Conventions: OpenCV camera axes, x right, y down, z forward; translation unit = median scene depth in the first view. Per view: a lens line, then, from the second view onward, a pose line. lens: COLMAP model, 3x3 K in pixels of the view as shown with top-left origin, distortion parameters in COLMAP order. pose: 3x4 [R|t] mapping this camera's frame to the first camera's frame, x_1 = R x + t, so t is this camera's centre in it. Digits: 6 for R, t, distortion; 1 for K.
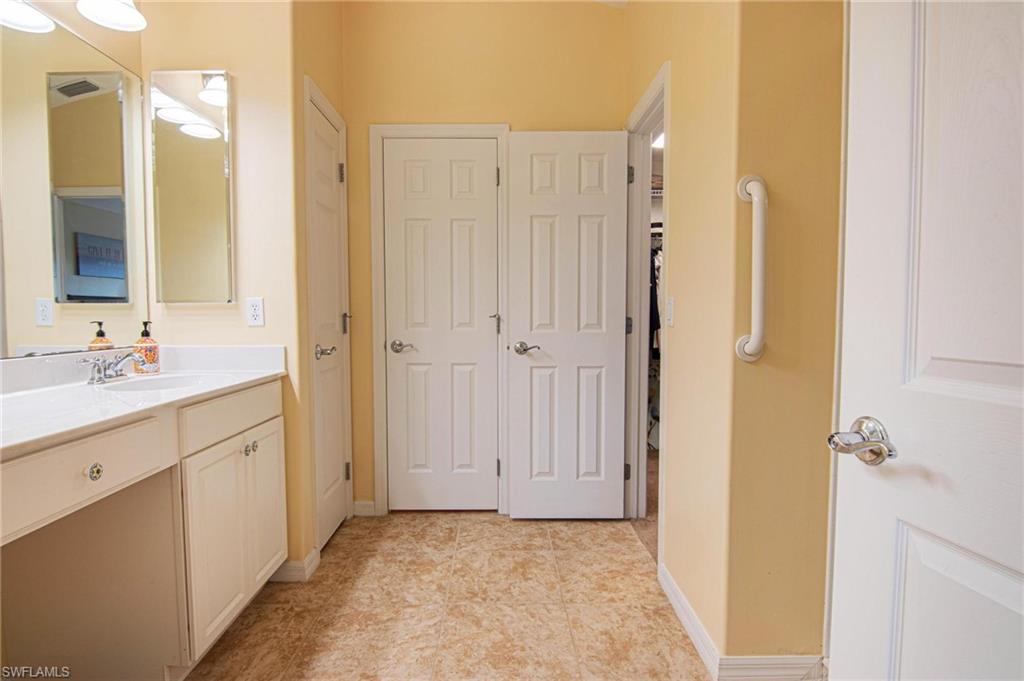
lens RADIAL K [[535.7, 0, 509.3], [0, 535.7, 344.5], [0, 0, 1]] dist [-0.005332, -0.002523]
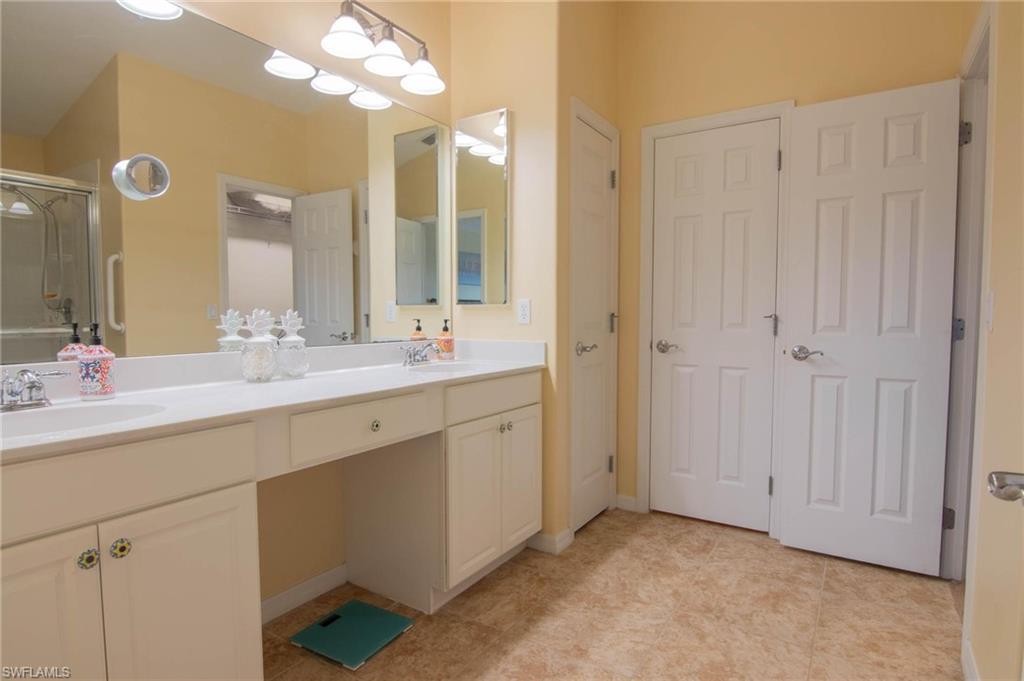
lens RADIAL K [[545.0, 0, 508.4], [0, 545.0, 344.0], [0, 0, 1]] dist [0.000051, -0.010336]
pose [[0.837972, 0.031189, -0.544820, 0.137842], [-0.032406, 0.999448, 0.007372, 0.001075], [0.544749, 0.011478, 0.838520, -0.006560]]
